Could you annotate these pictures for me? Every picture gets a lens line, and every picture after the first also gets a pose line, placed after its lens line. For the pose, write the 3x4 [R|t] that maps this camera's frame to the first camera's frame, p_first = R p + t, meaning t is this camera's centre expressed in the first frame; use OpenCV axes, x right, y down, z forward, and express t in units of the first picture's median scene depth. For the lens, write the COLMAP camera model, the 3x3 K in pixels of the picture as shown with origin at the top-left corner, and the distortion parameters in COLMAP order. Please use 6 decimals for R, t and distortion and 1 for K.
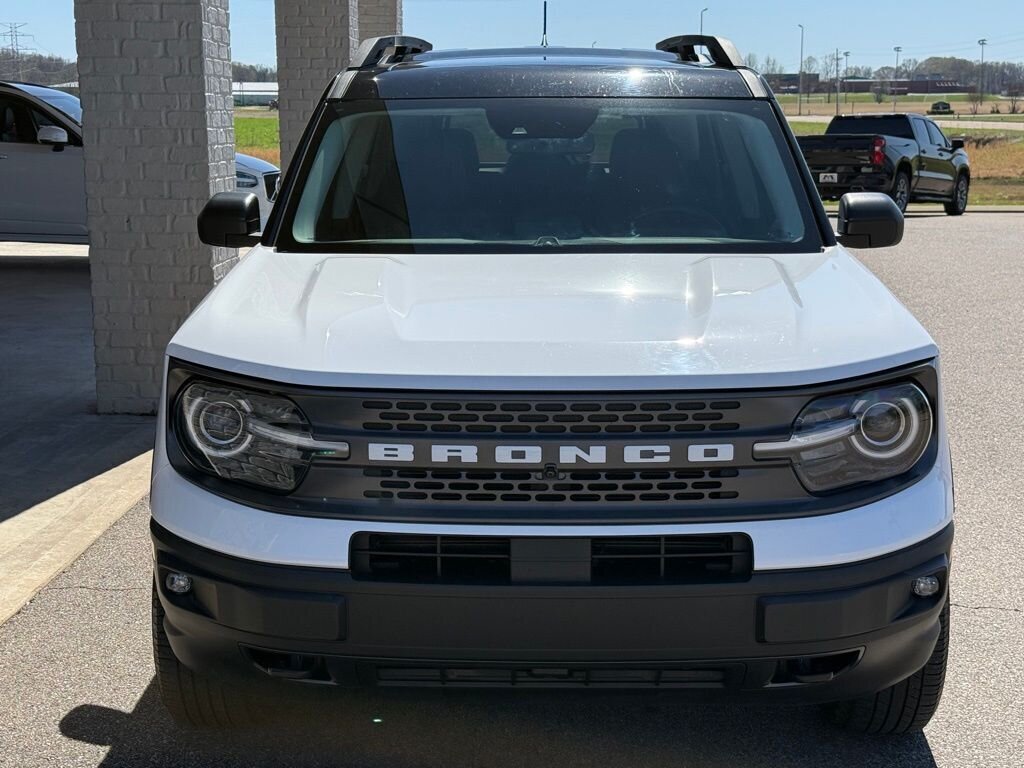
lens RADIAL K [[1599.9, 0, 515.1], [0, 1599.9, 386.7], [0, 0, 1]] dist [0.100381, 0.000000]
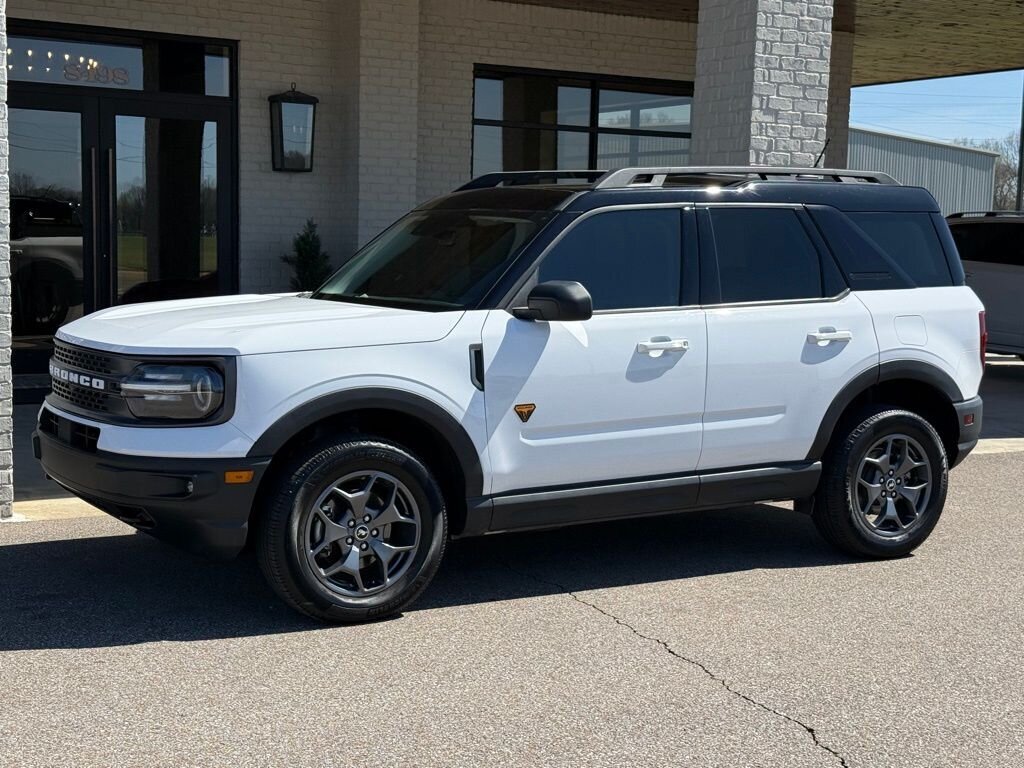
lens RADIAL K [[1542.2, 0, 513.8], [0, 1542.2, 389.2], [0, 0, 1]] dist [0.136469, 0.000000]
pose [[0.531069, 0.097685, -0.841679, 0.776442], [-0.168387, 0.985687, 0.008152, -0.020054], [0.830428, 0.137398, 0.539917, 0.169873]]
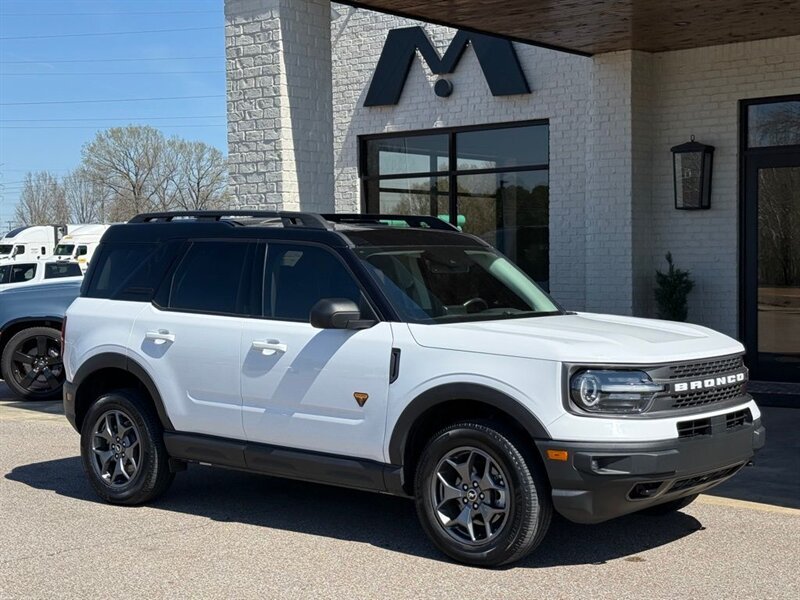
lens RADIAL K [[1316.2, 0, 402.8], [0, 1316.2, 298.0], [0, 0, 1]] dist [0.141181, 0.000000]
pose [[-0.606467, 0.030700, -0.794516, 0.765014], [-0.125053, 0.983135, 0.133443, -0.218669], [0.785213, 0.180285, -0.592400, 1.293165]]
